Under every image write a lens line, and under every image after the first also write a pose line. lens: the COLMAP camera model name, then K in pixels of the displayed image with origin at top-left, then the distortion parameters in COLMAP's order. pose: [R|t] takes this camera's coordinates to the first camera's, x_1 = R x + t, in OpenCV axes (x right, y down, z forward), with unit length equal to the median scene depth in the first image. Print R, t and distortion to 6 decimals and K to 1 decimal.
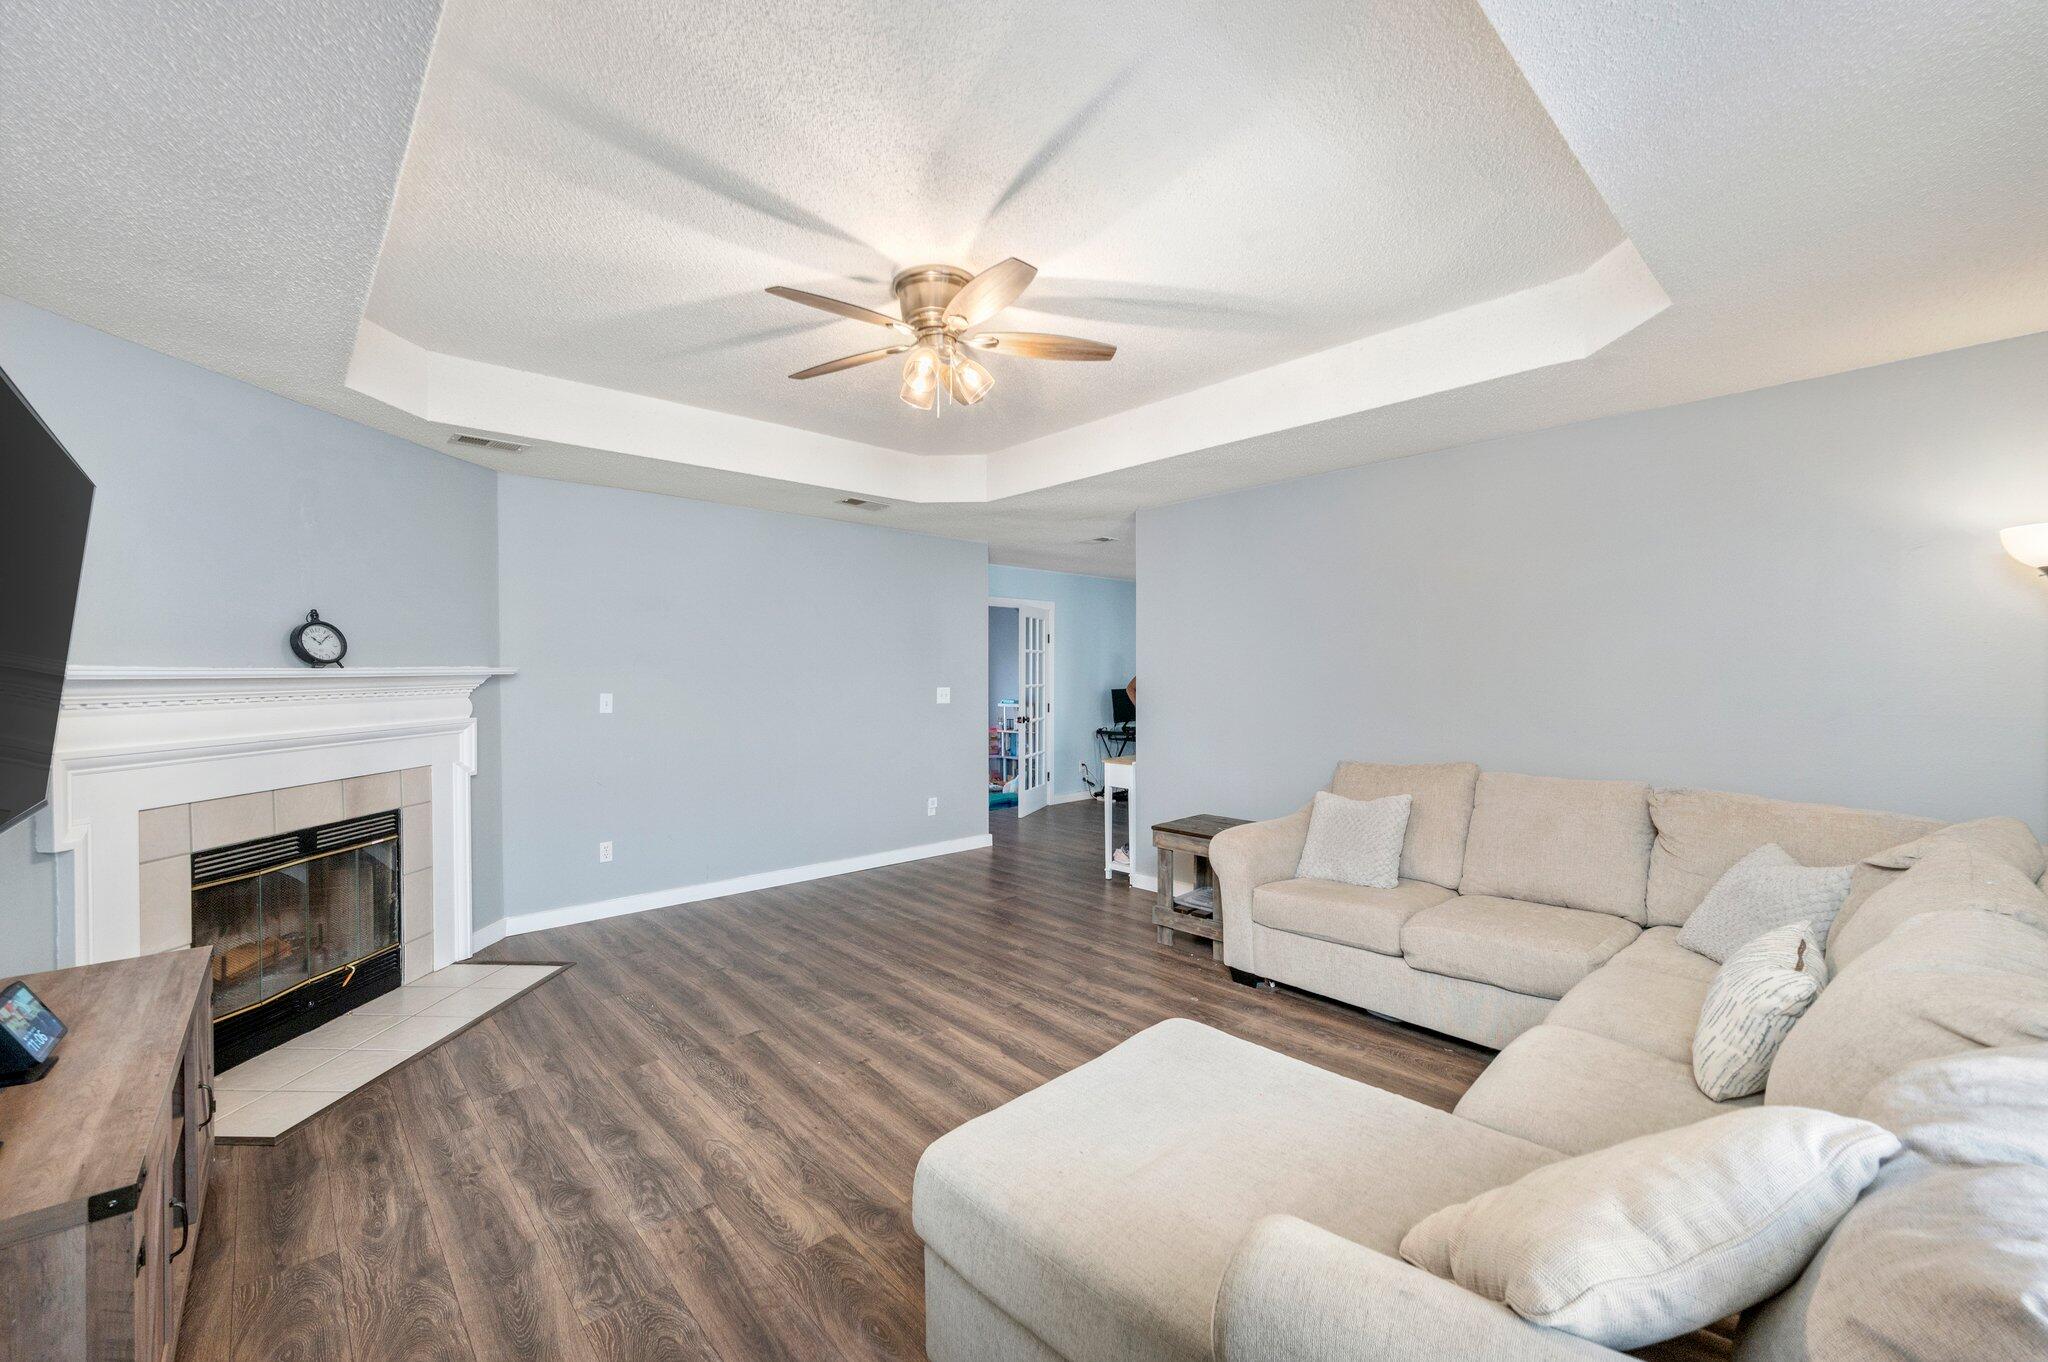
lens RADIAL K [[828.0, 0, 1024.0], [0, 828.0, 681.0], [0, 0, 1]] dist [-0.000027, 0.000072]
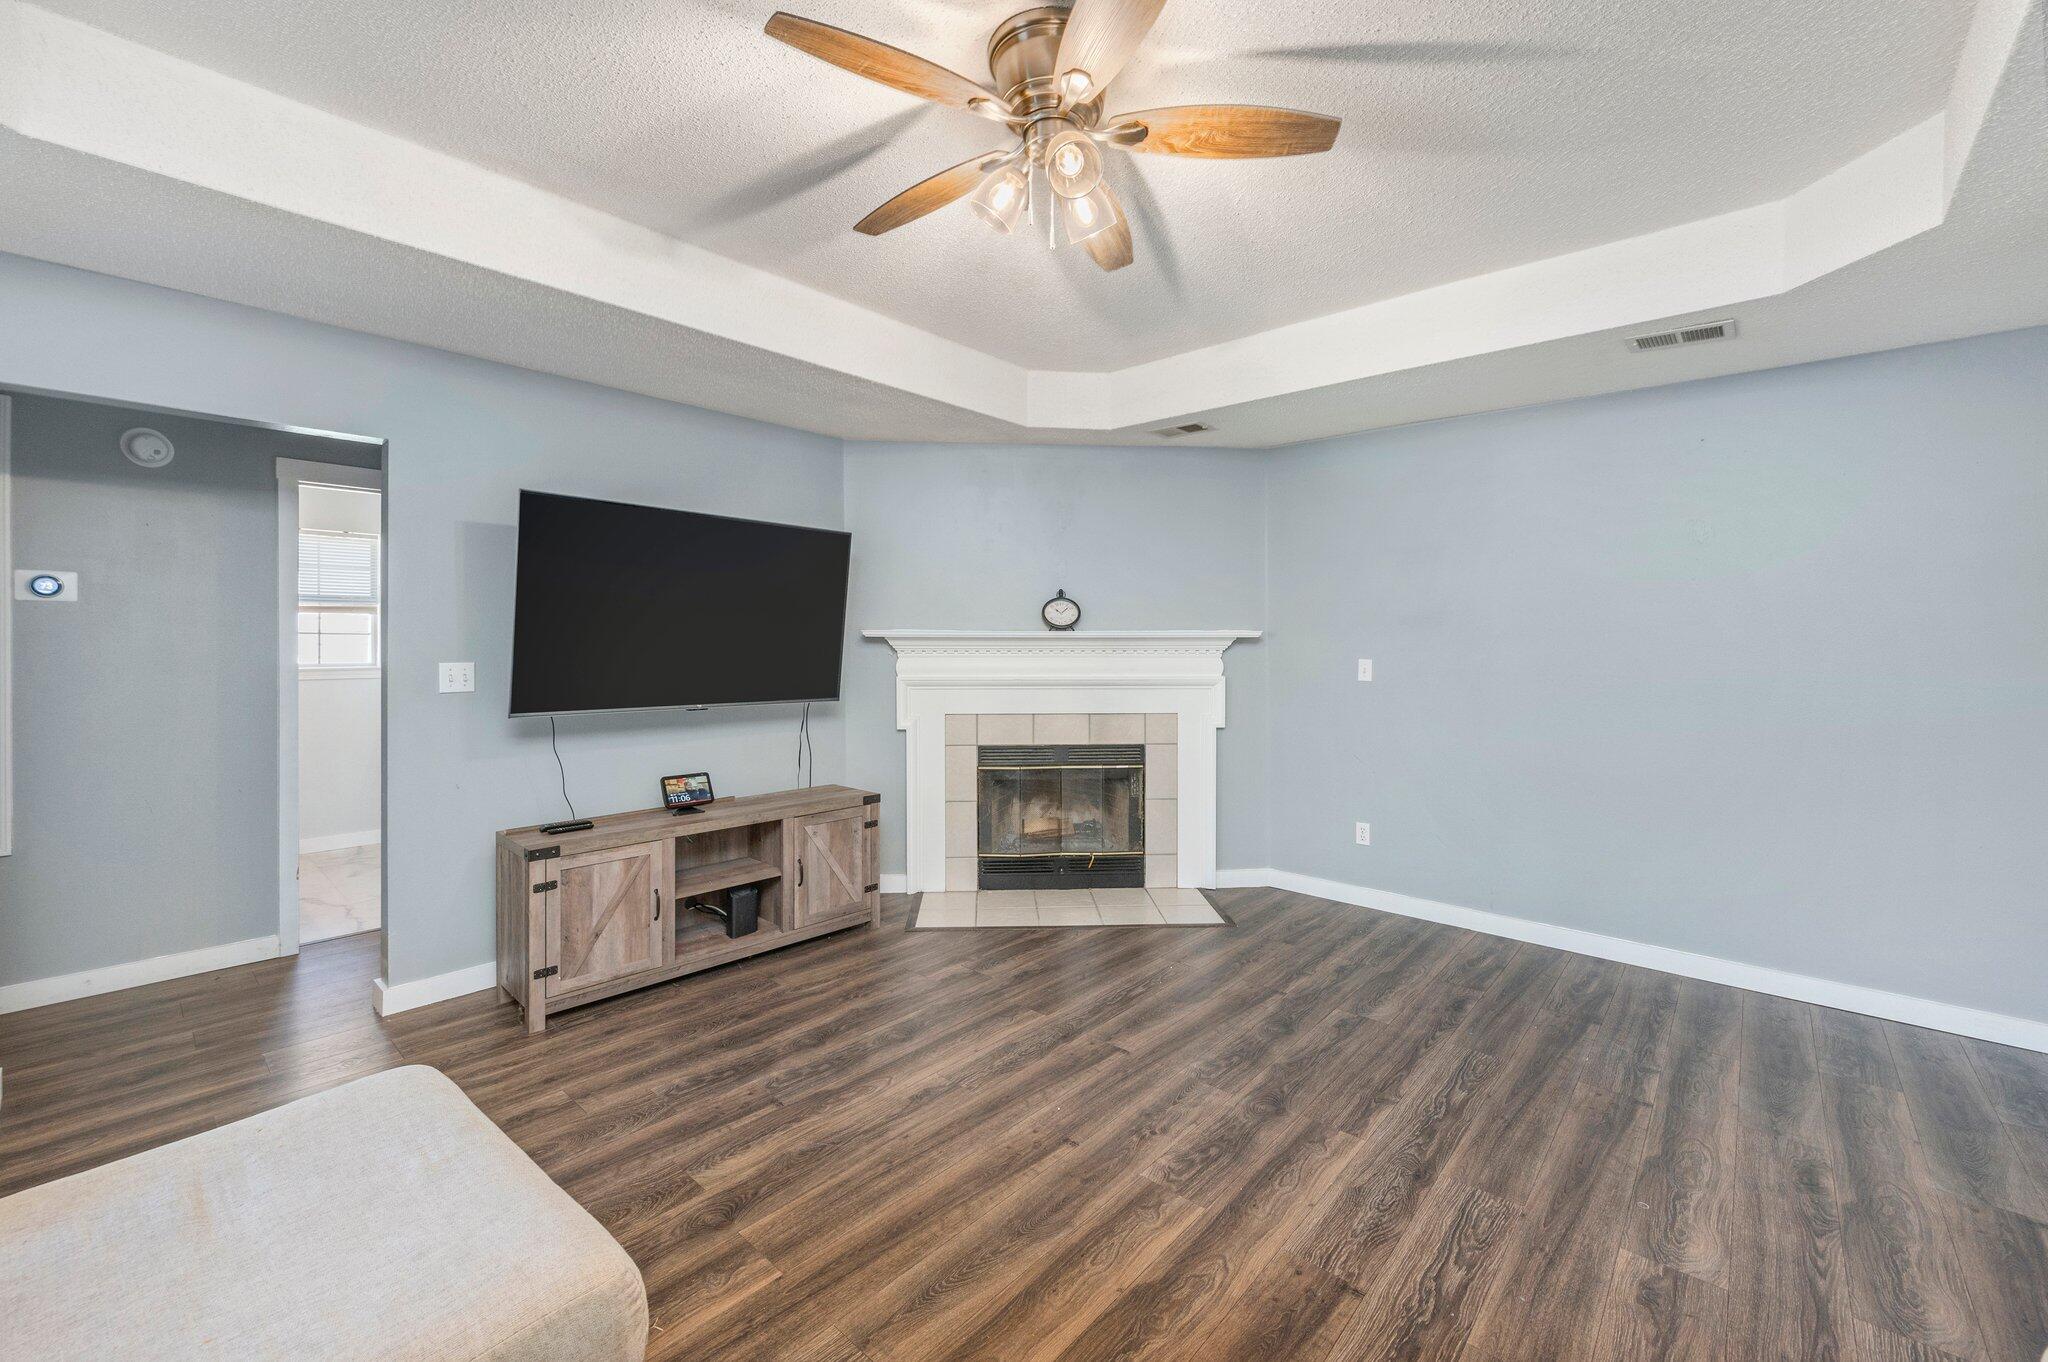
lens RADIAL K [[770.6, 0, 976.8], [0, 770.6, 643.7], [0, 0, 1]] dist [-0.005015, -0.000227]
pose [[0.109046, 0.006241, -0.994017, 0.413994], [-0.015574, 0.999868, 0.004569, 0.001568], [0.993915, 0.014983, 0.109128, 0.698594]]
